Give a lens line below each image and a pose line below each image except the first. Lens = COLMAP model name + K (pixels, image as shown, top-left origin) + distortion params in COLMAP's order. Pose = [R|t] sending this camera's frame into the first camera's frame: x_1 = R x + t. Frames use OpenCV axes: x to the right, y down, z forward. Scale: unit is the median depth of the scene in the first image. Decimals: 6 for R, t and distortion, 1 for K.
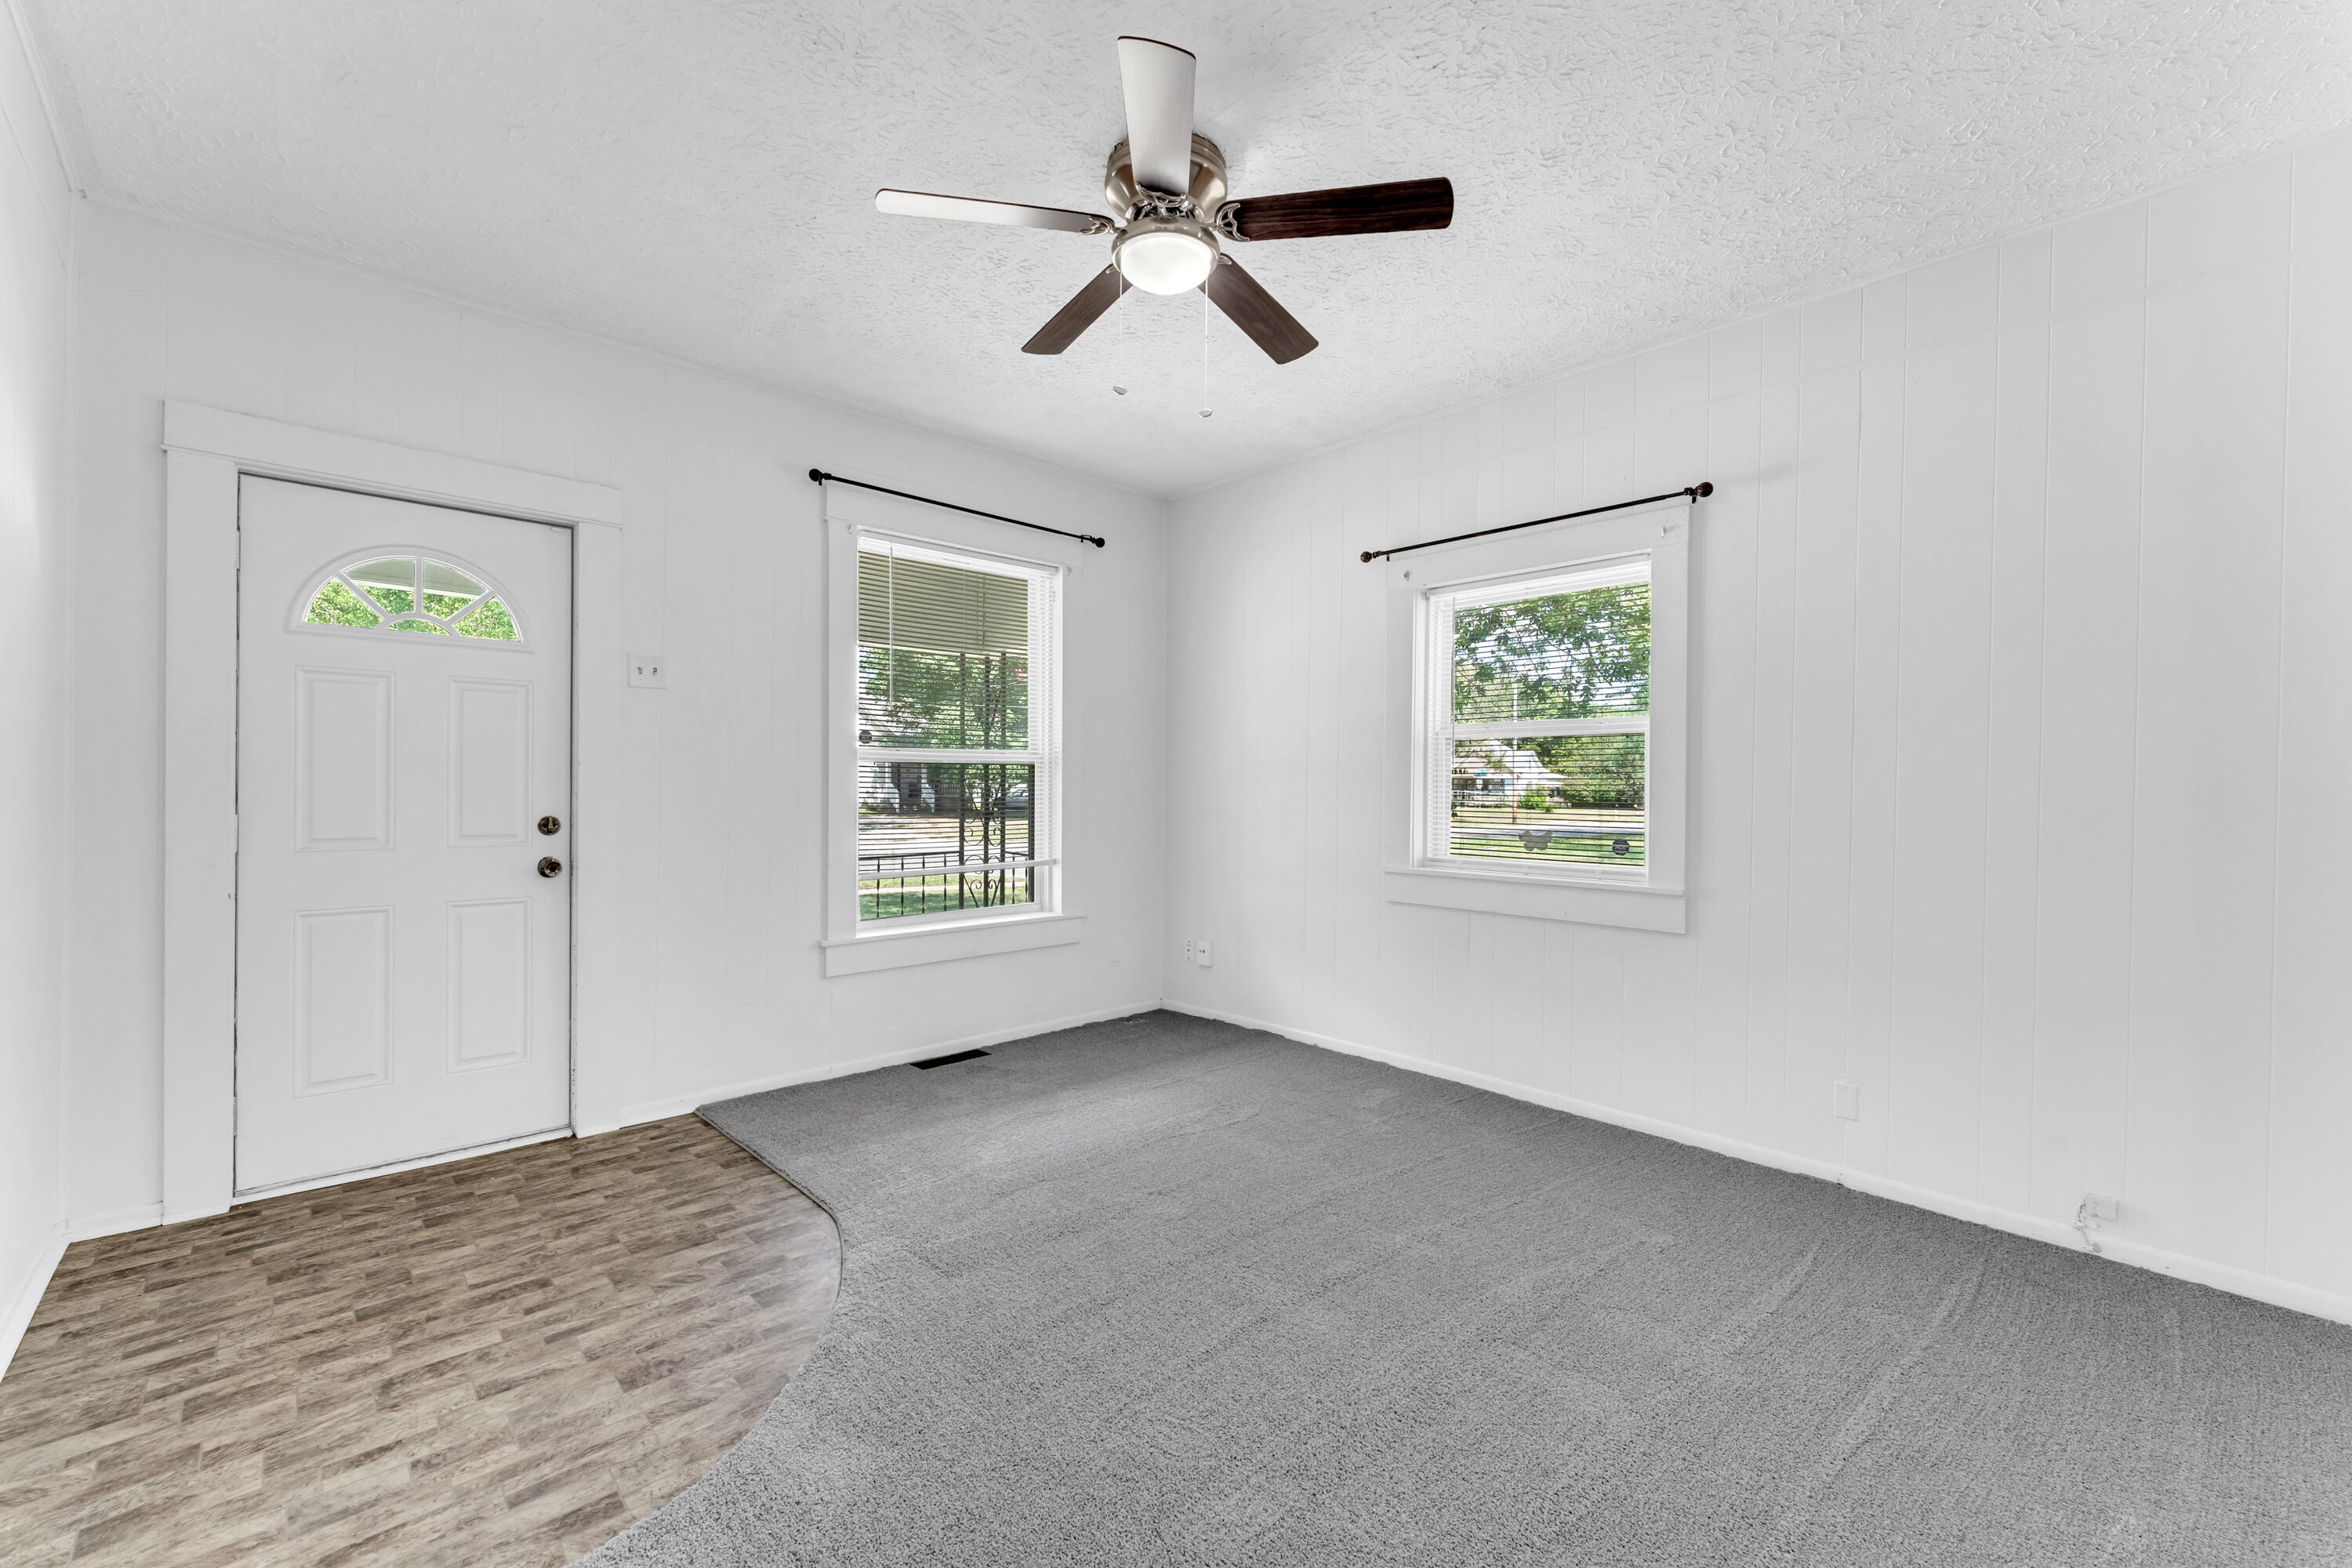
lens RADIAL K [[942.7, 0, 1176.0], [0, 942.7, 784.0], [0, 0, 1]] dist [-0.000323, -0.000036]
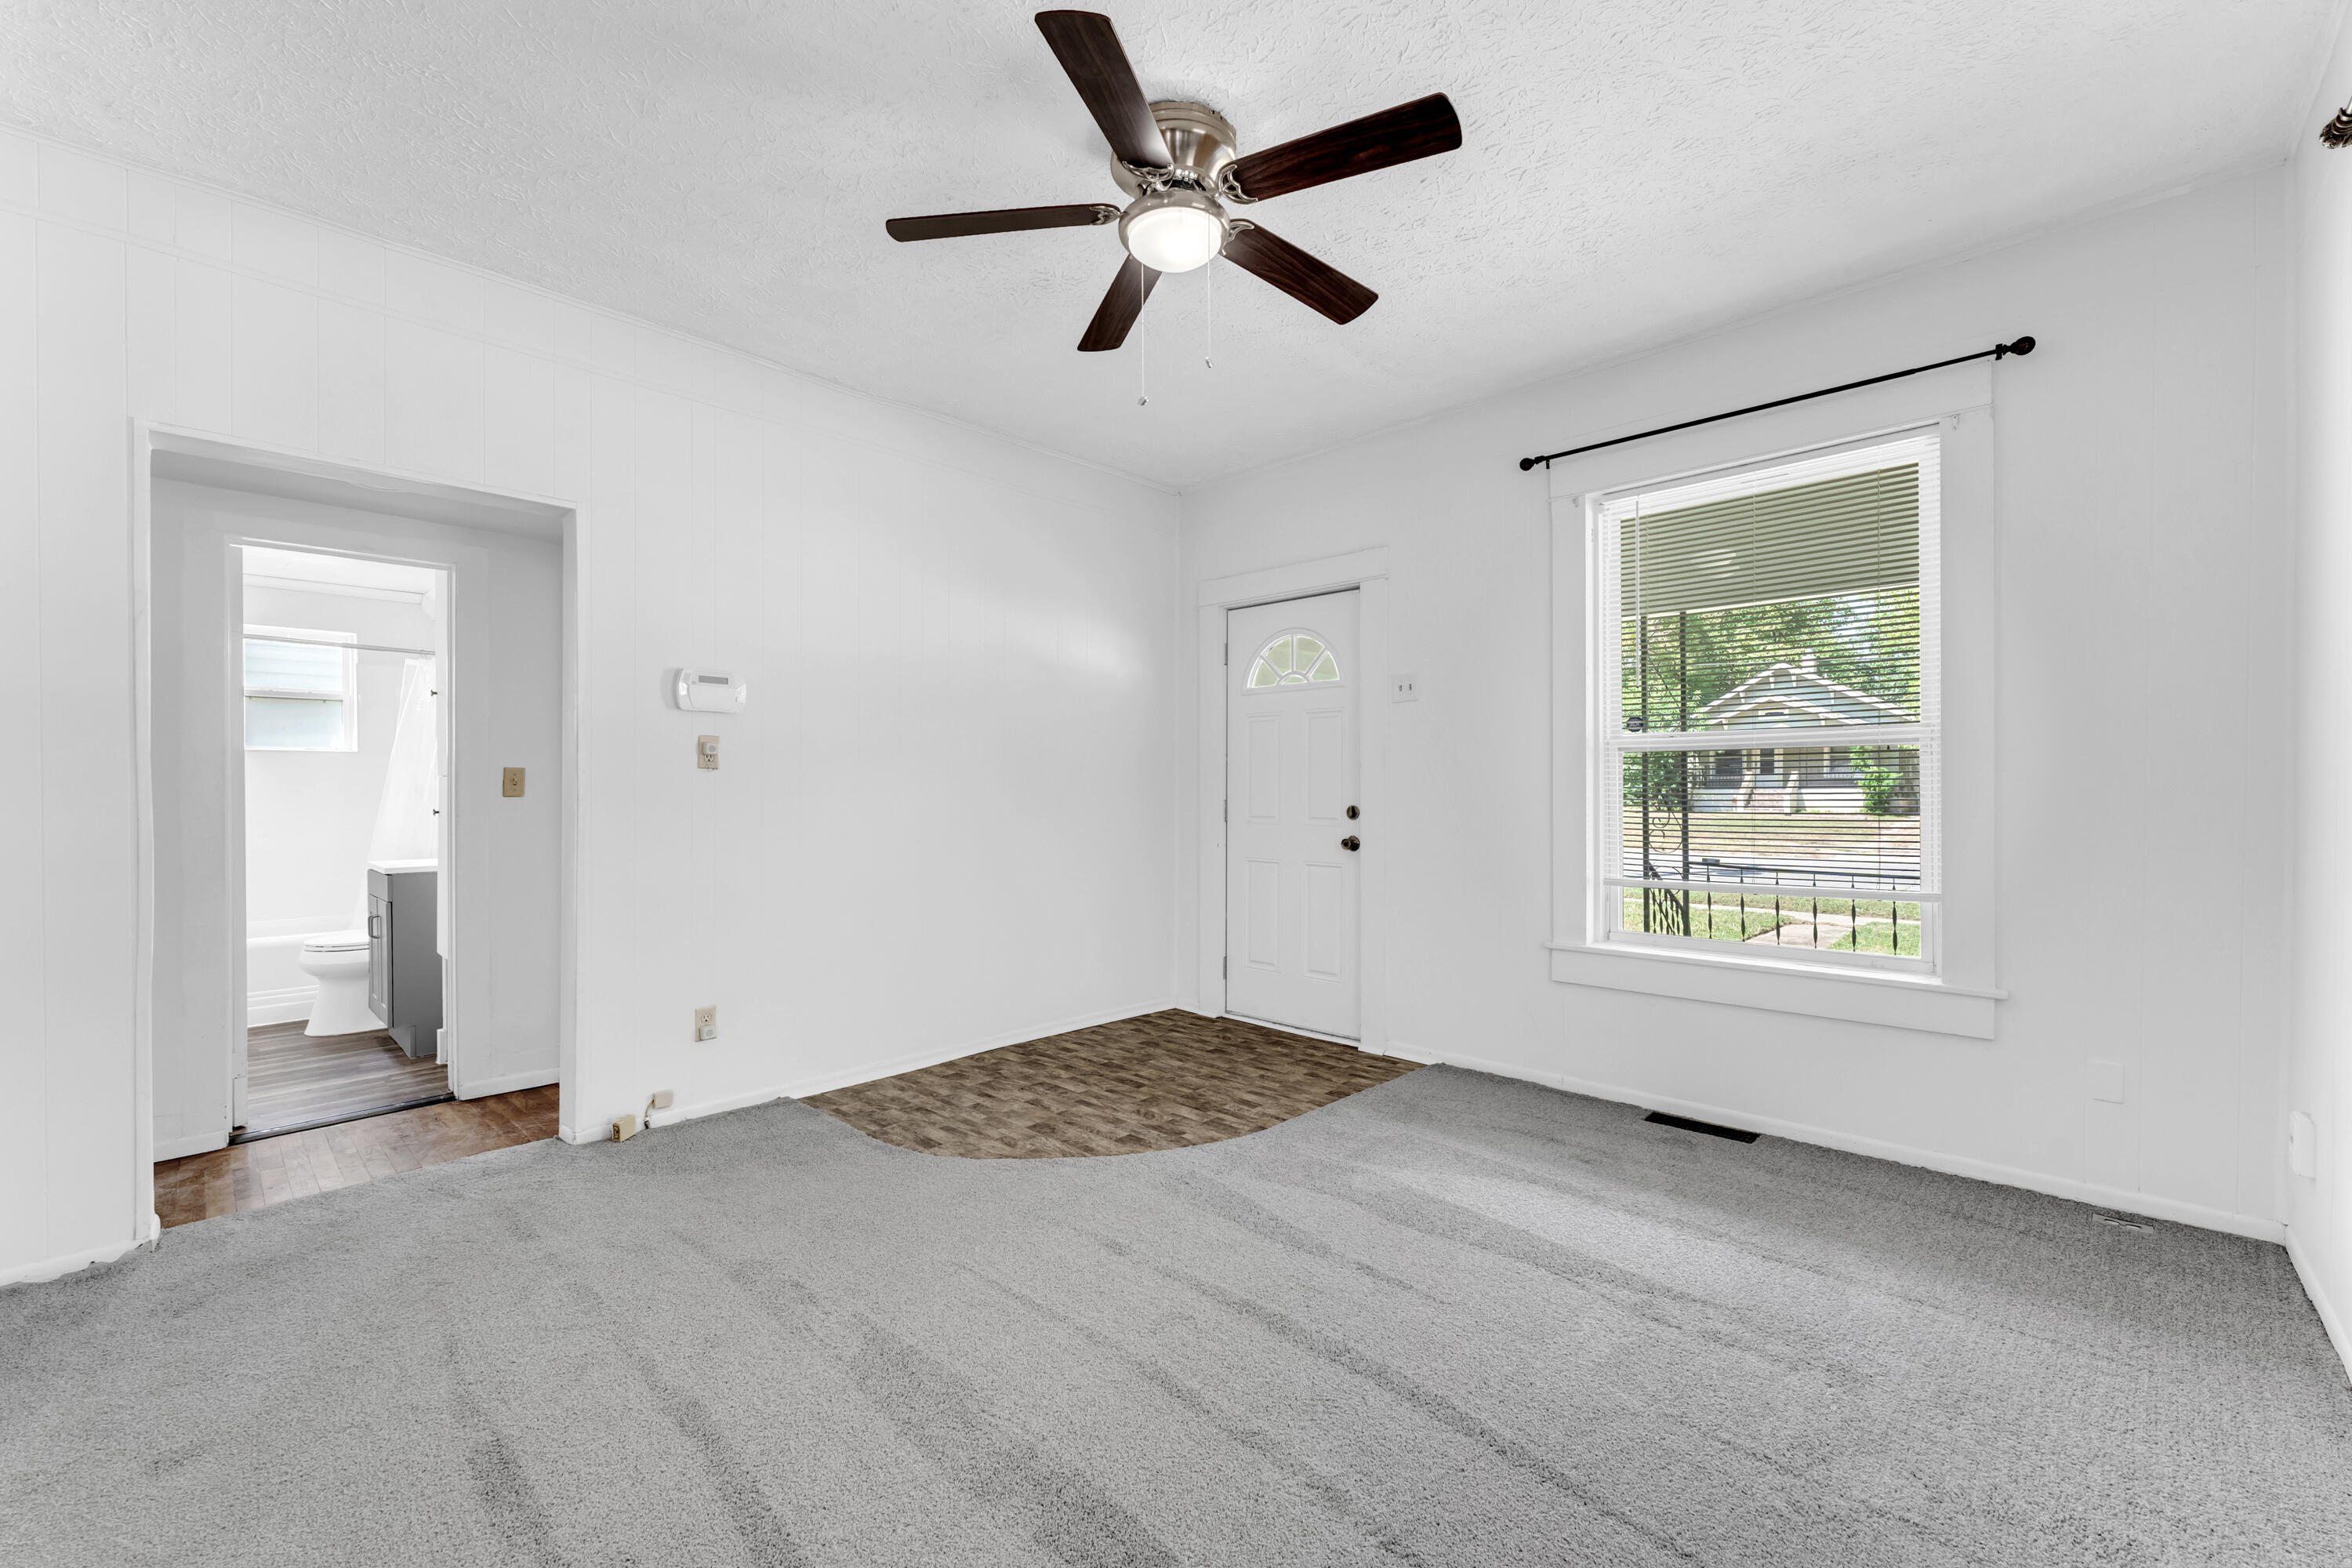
lens RADIAL K [[969.8, 0, 1193.8], [0, 969.8, 779.7], [0, 0, 1]] dist [0.001079, -0.000386]
pose [[0.066786, -0.012785, -0.997685, 0.871539], [0.004203, 0.999913, -0.012532, 0.016445], [0.997758, -0.003357, 0.066834, 0.837854]]
